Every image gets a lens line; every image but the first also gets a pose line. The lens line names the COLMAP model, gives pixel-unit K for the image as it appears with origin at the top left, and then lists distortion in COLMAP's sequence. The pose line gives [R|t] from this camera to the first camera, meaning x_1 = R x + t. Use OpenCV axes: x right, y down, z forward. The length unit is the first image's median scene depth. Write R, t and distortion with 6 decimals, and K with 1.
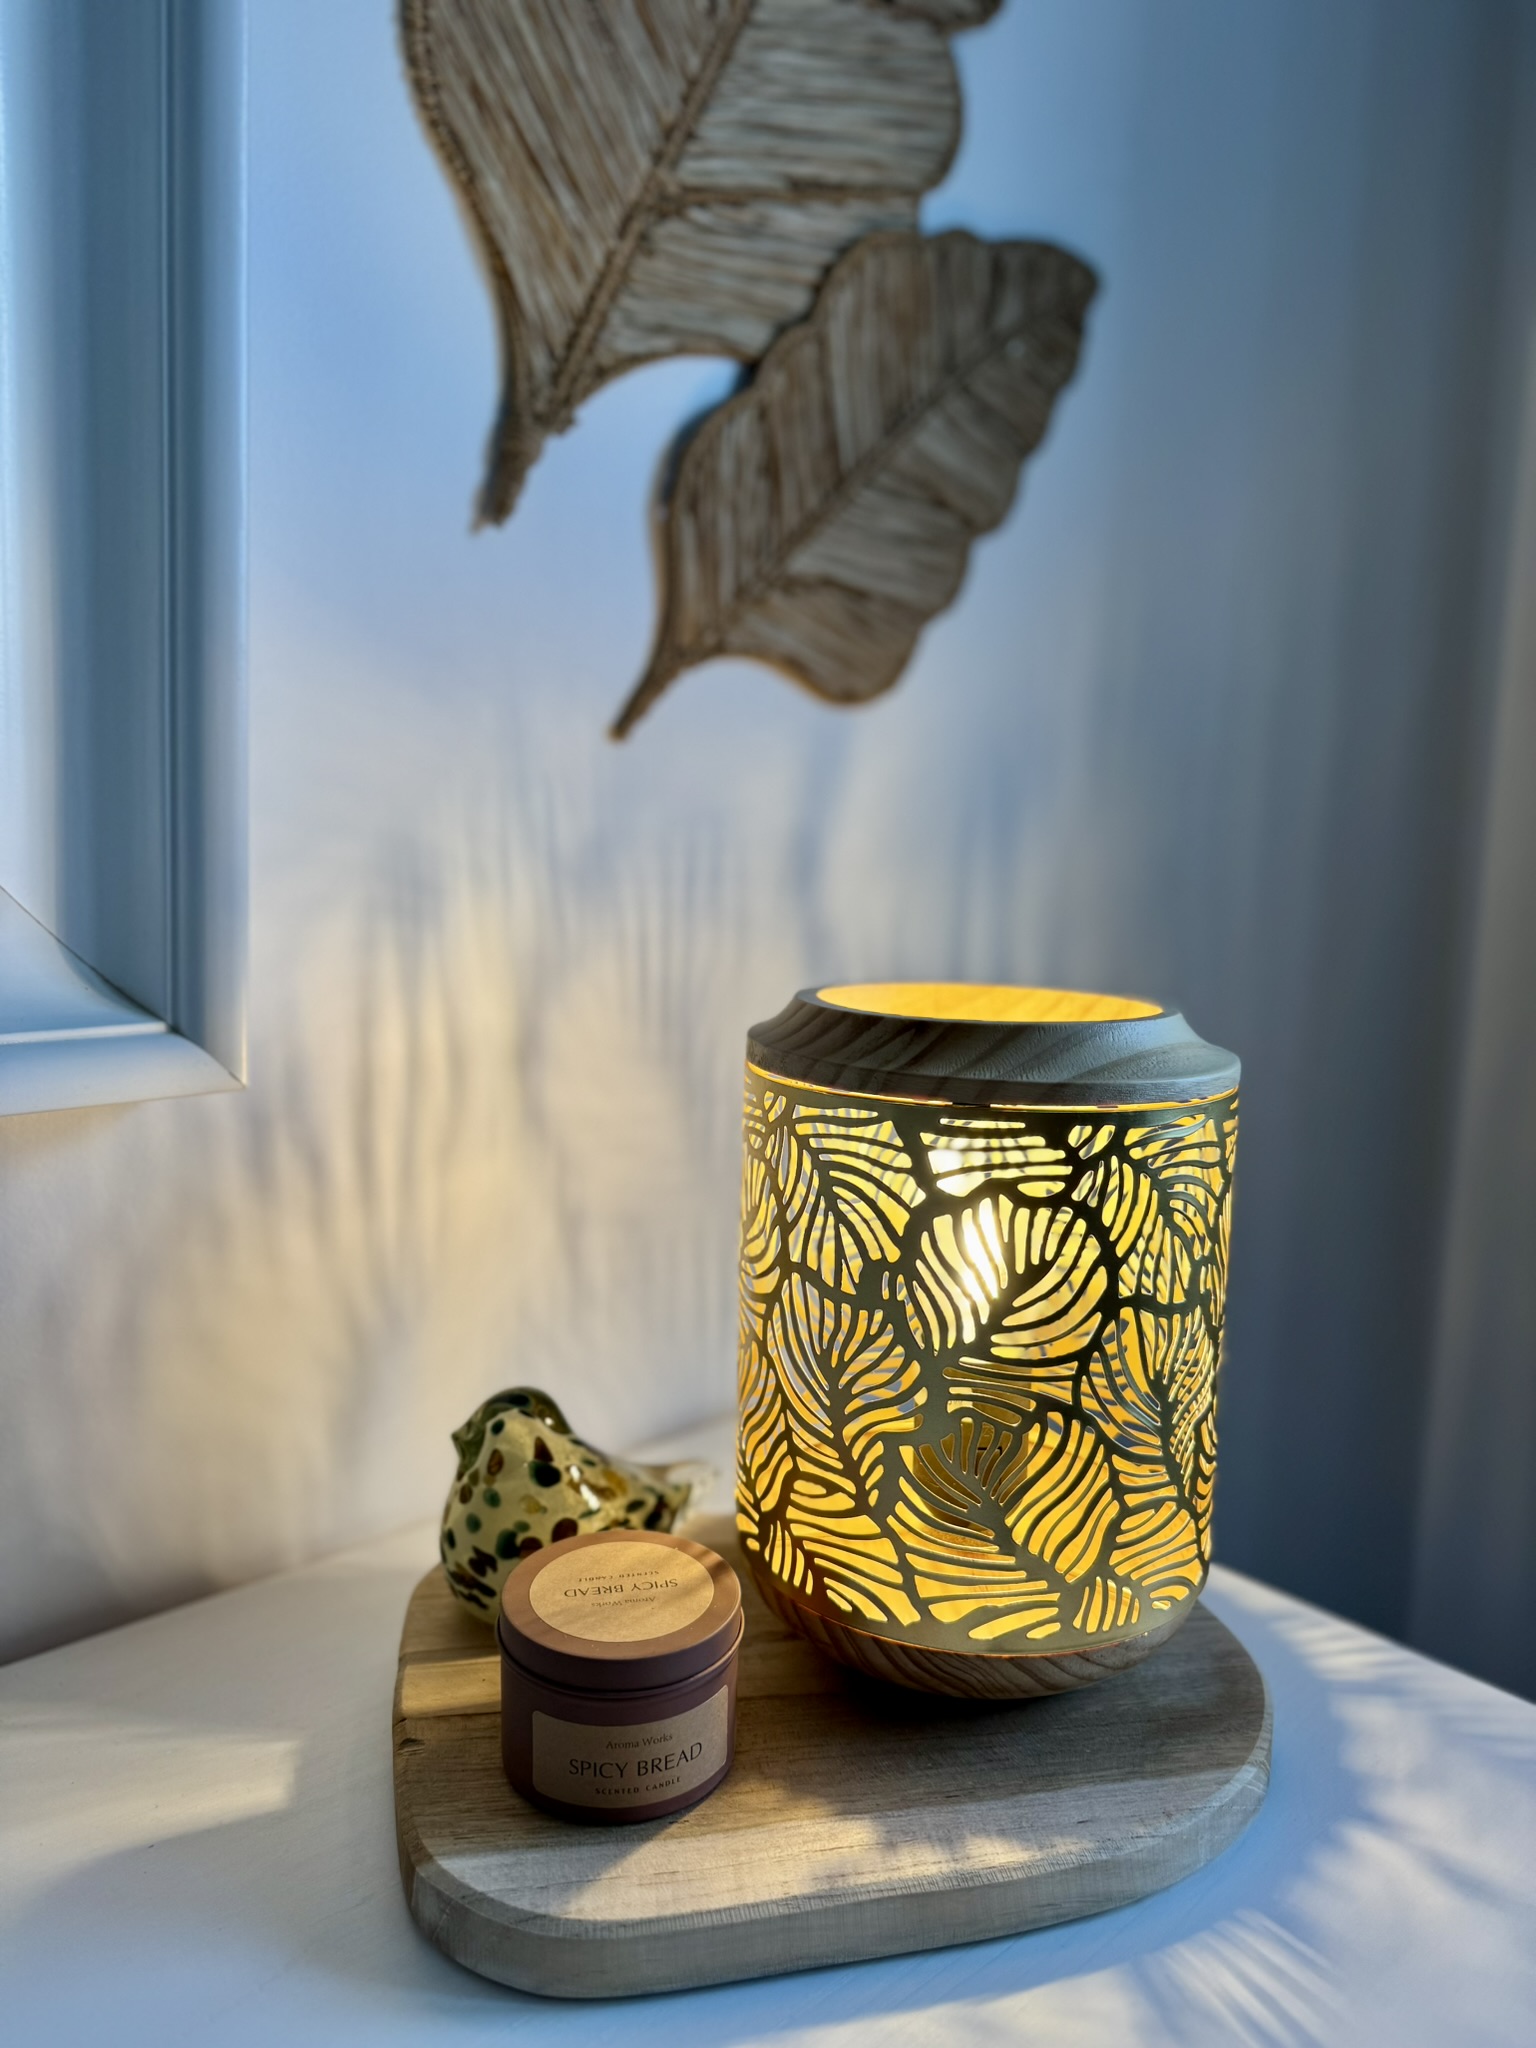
lens RADIAL K [[1490.4, 0, 758.3], [0, 1490.4, 1030.5], [0, 0, 1]] dist [0.059708, -0.099835]
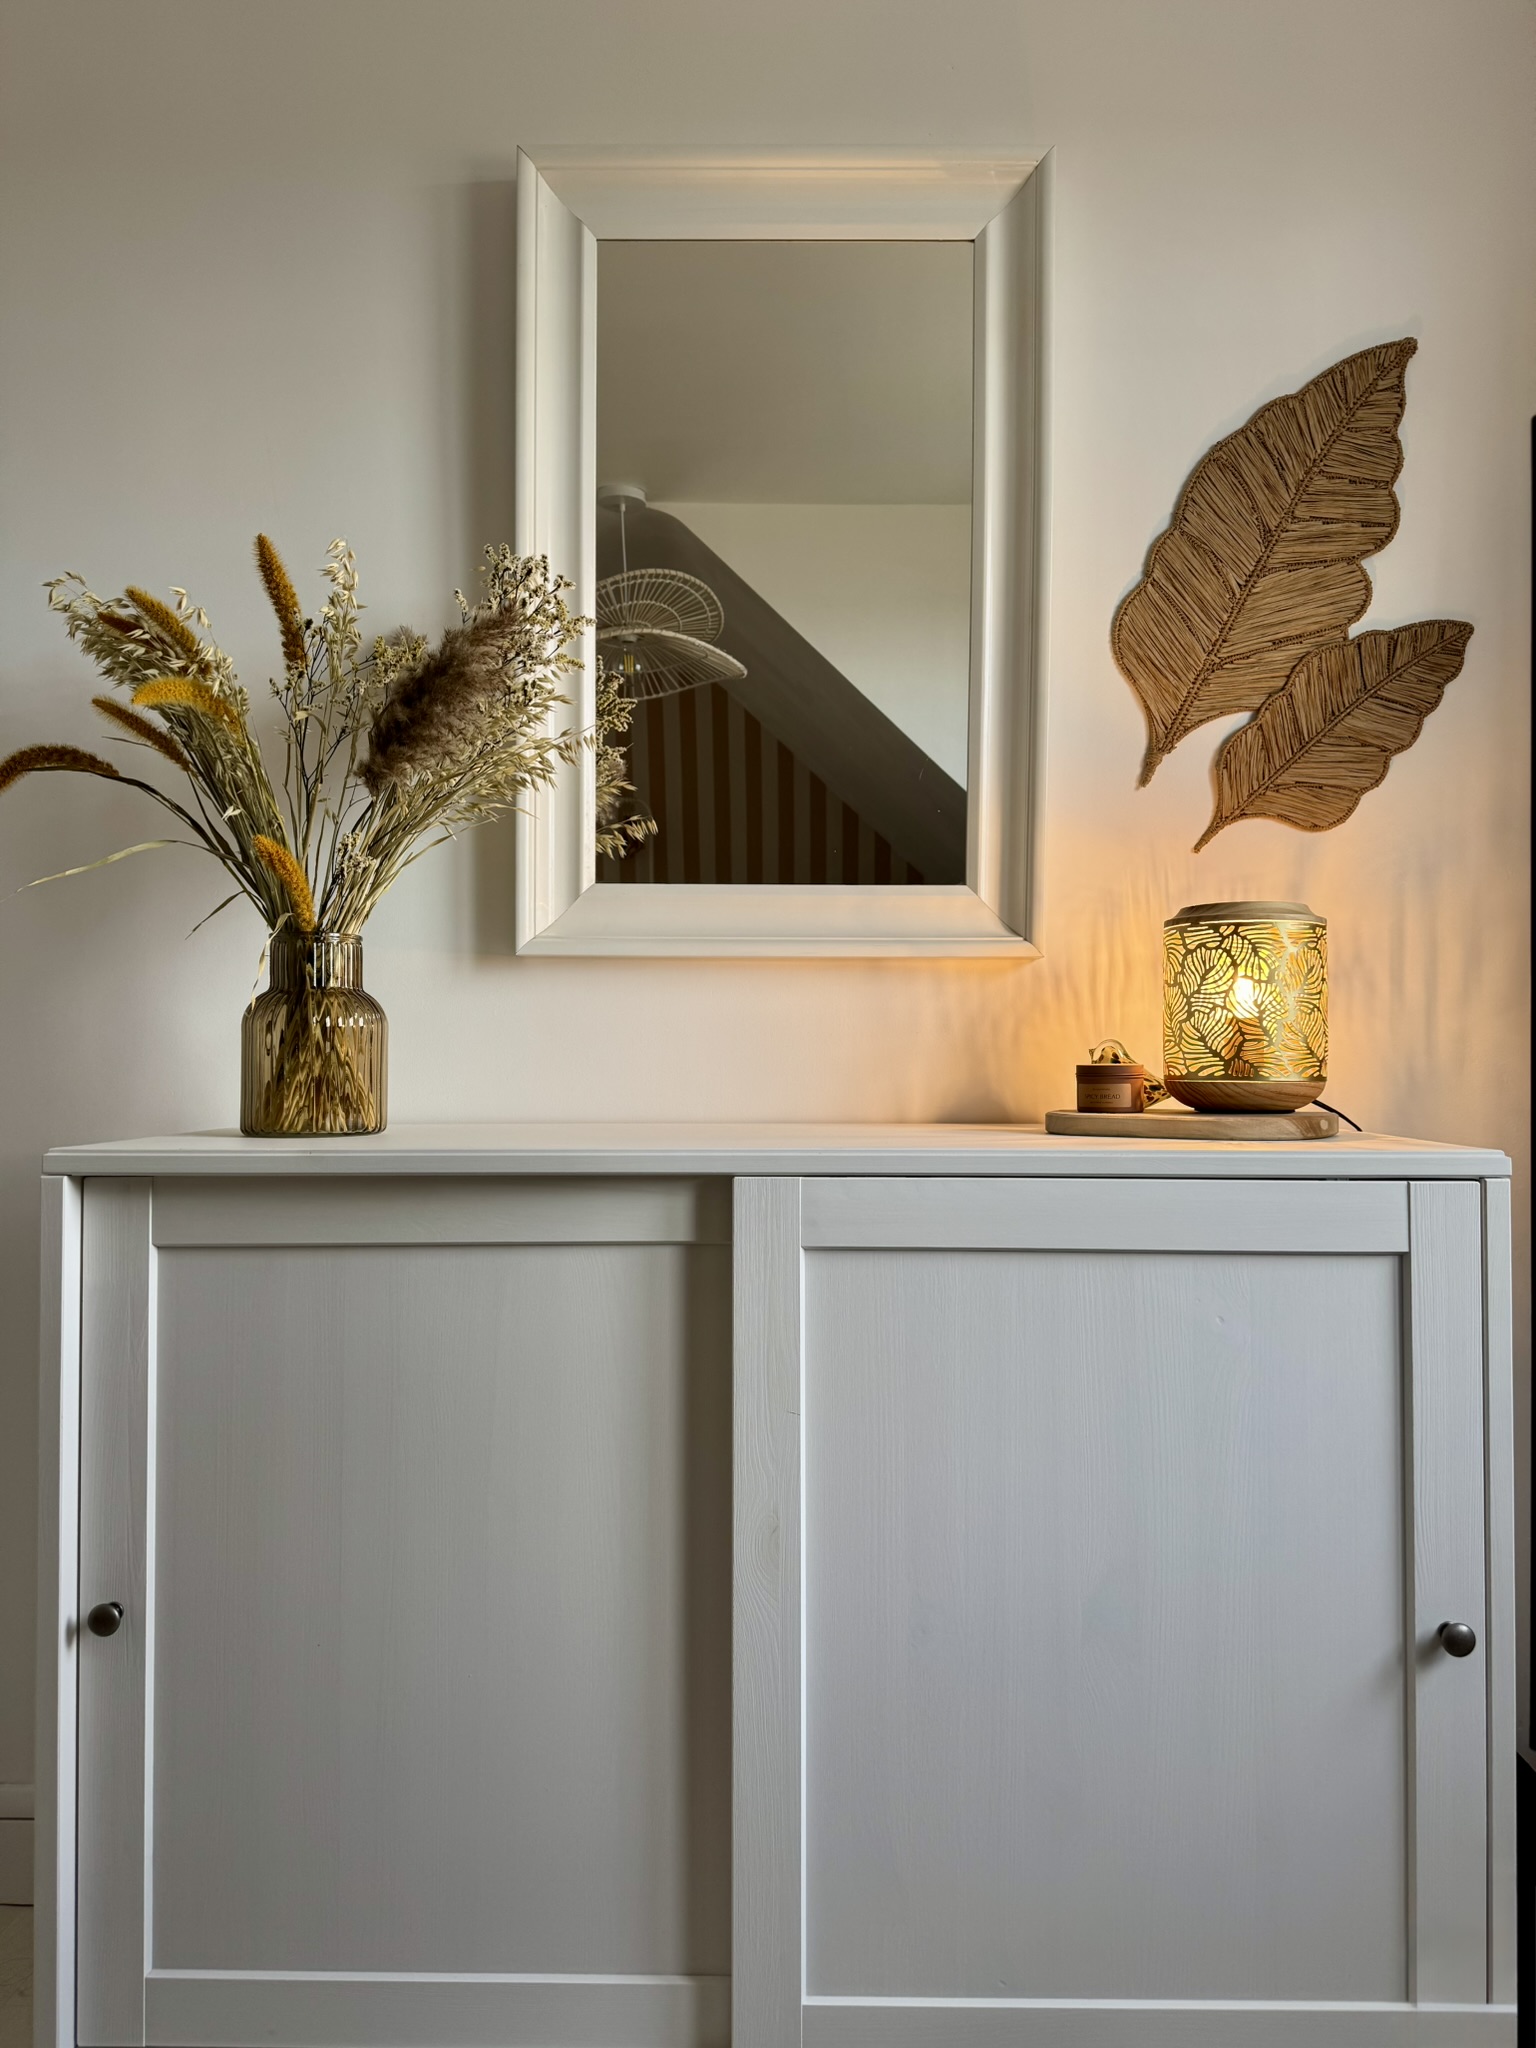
lens RADIAL K [[1490.4, 0, 758.3], [0, 1490.4, 1030.5], [0, 0, 1]] dist [0.059708, -0.099835]
pose [[0.733874, -0.045815, -0.677739, 1.246585], [-0.071452, 0.986982, -0.144089, 0.621538], [0.675517, 0.154169, 0.721047, -1.580969]]
